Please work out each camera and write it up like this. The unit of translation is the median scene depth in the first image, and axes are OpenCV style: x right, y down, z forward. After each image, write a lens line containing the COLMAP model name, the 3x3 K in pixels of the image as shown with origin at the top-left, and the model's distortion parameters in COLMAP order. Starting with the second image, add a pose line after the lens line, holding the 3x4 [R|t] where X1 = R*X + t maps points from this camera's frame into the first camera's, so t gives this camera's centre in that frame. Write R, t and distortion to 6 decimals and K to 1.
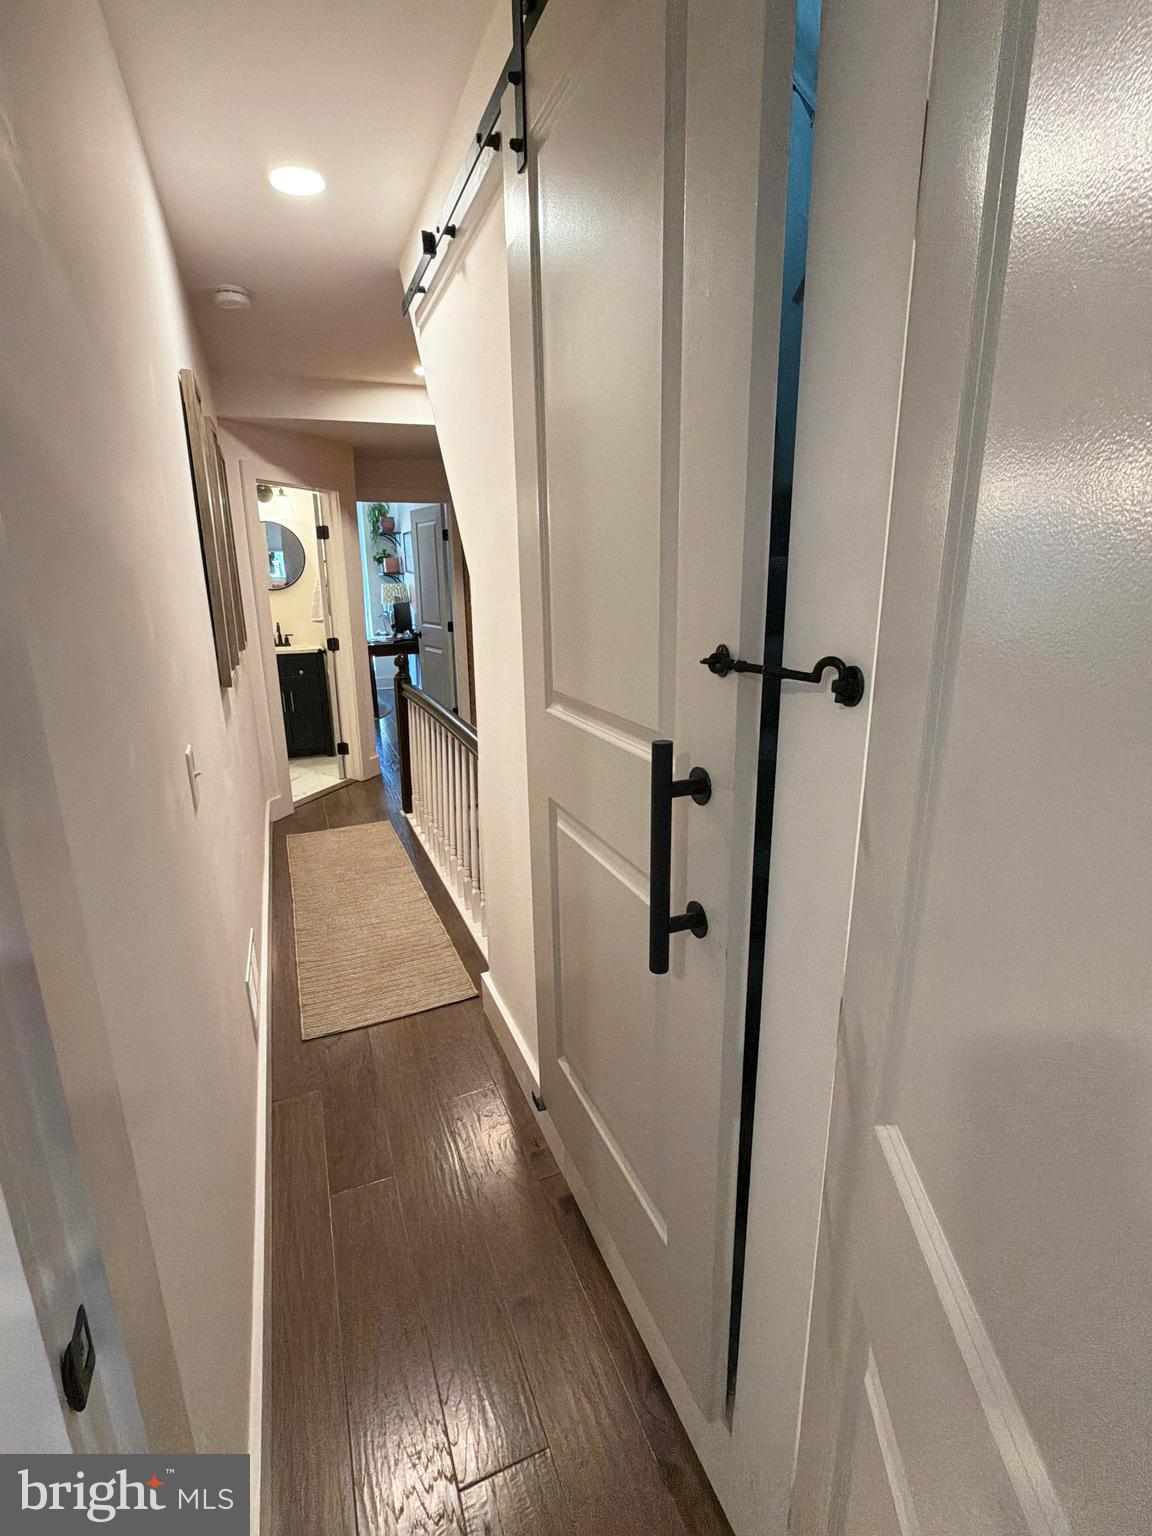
lens RADIAL K [[712.5, 0, 576.0], [0, 712.5, 768.0], [0, 0, 1]] dist [-0.000752, -0.000085]
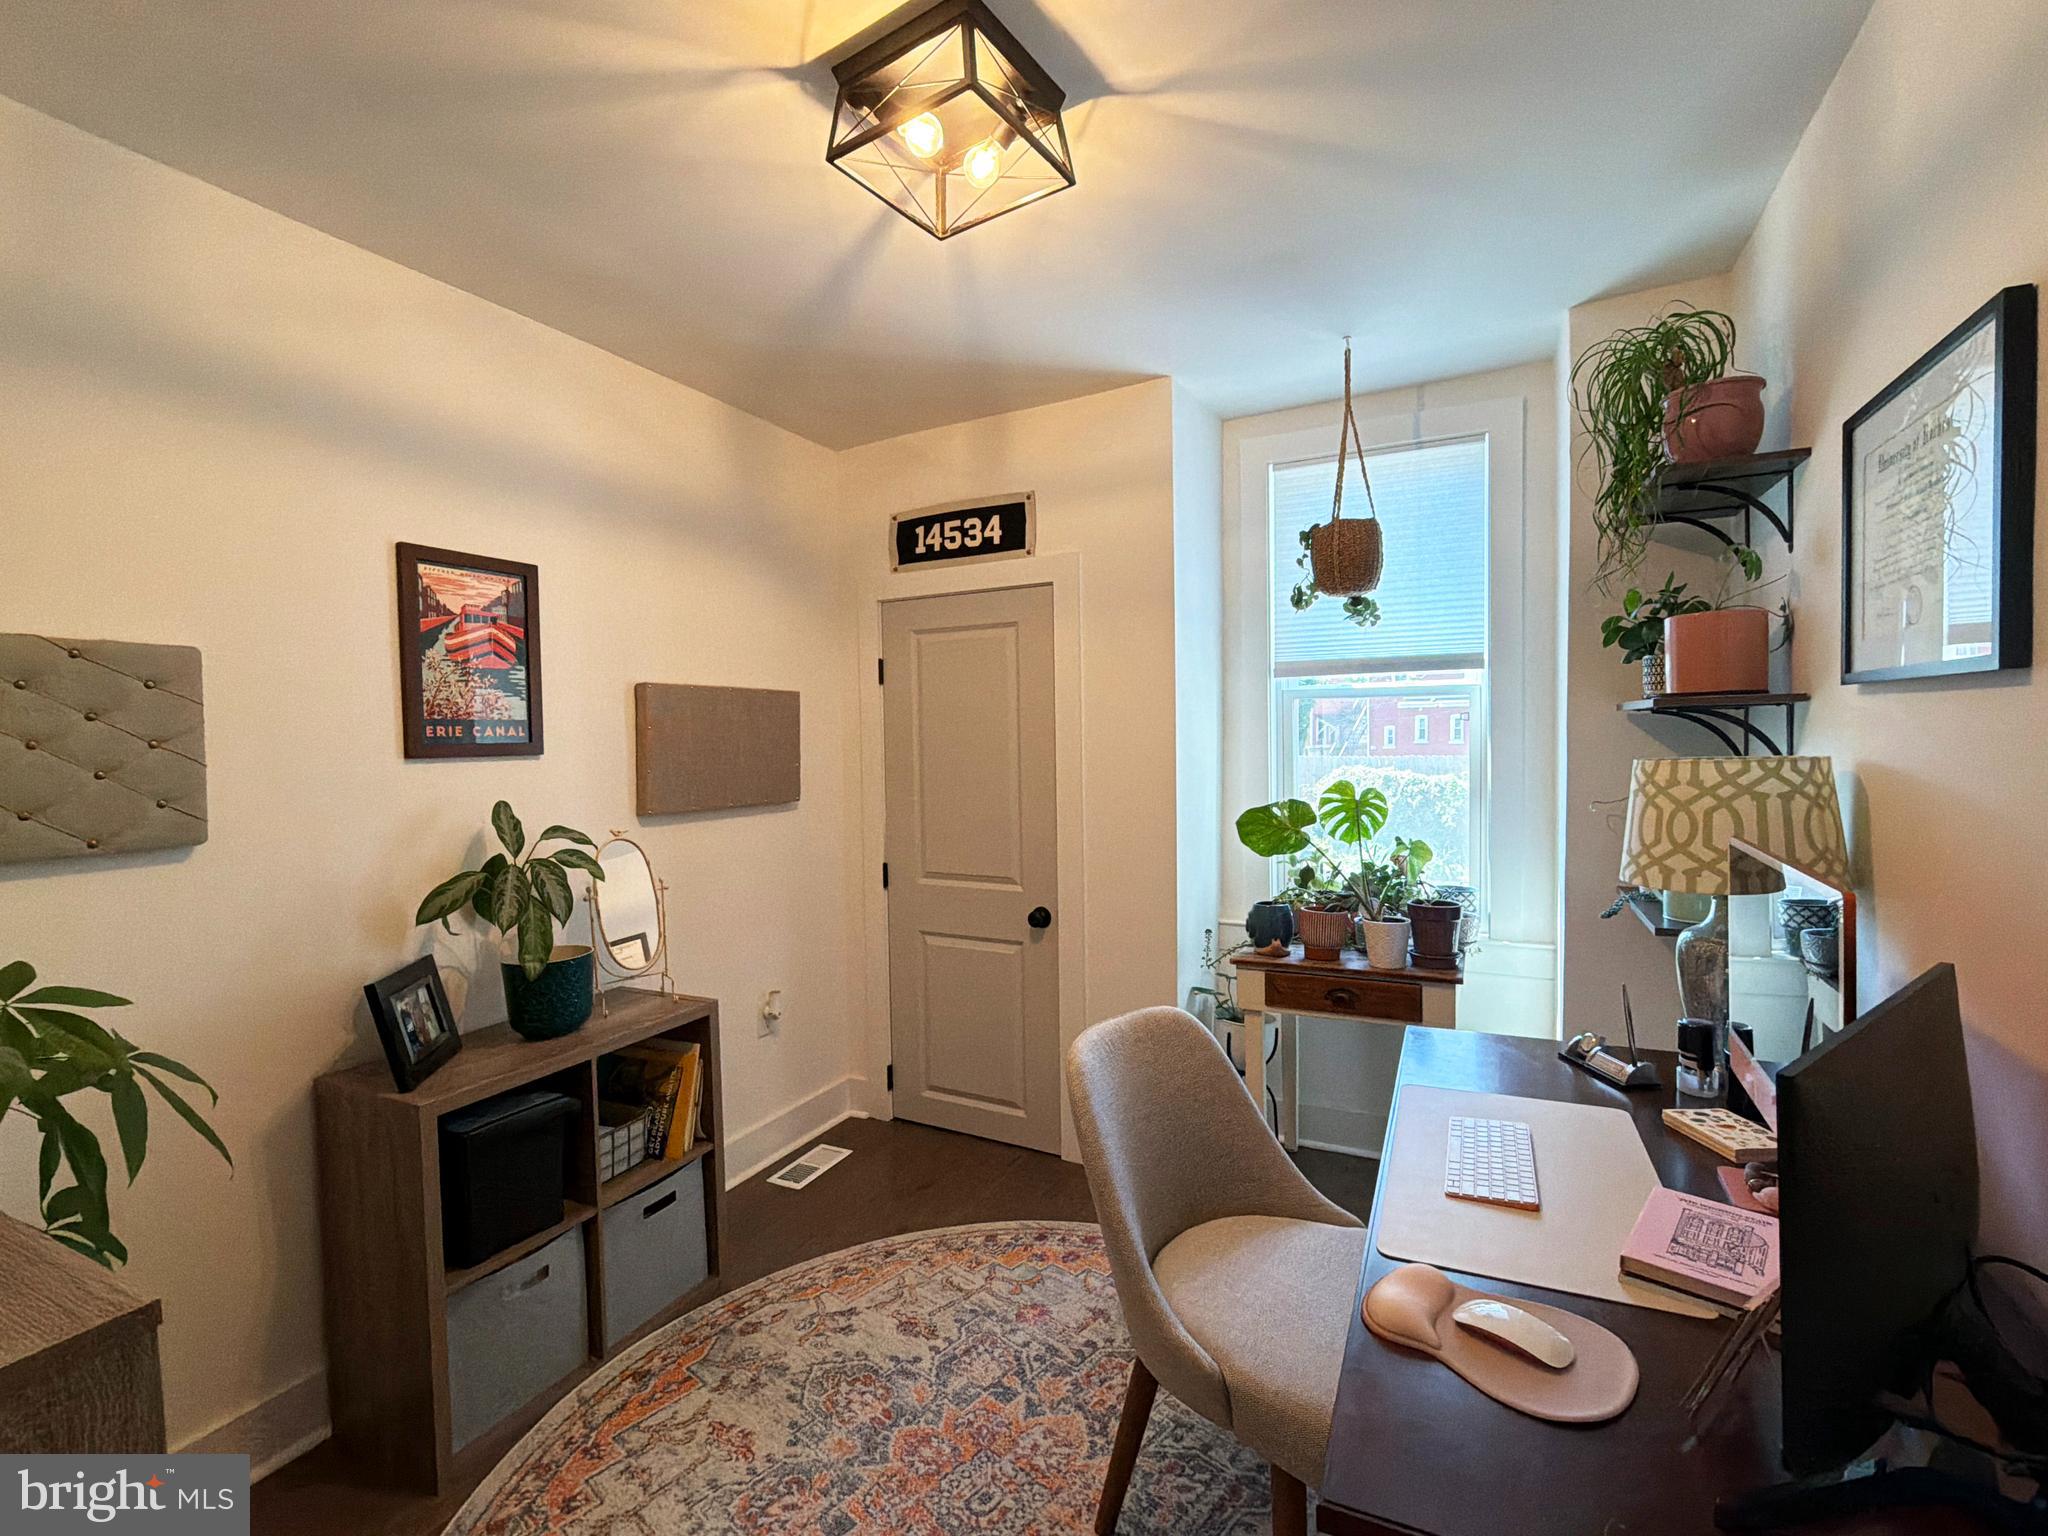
lens RADIAL K [[898.4, 0, 1024.0], [0, 898.4, 768.0], [0, 0, 1]] dist [-0.000126, -0.000033]
pose [[0.645782, 0.030343, -0.762918, -0.197594], [-0.185890, 0.975392, -0.118556, -0.197477], [0.740547, 0.218380, 0.635531, 0.732857]]
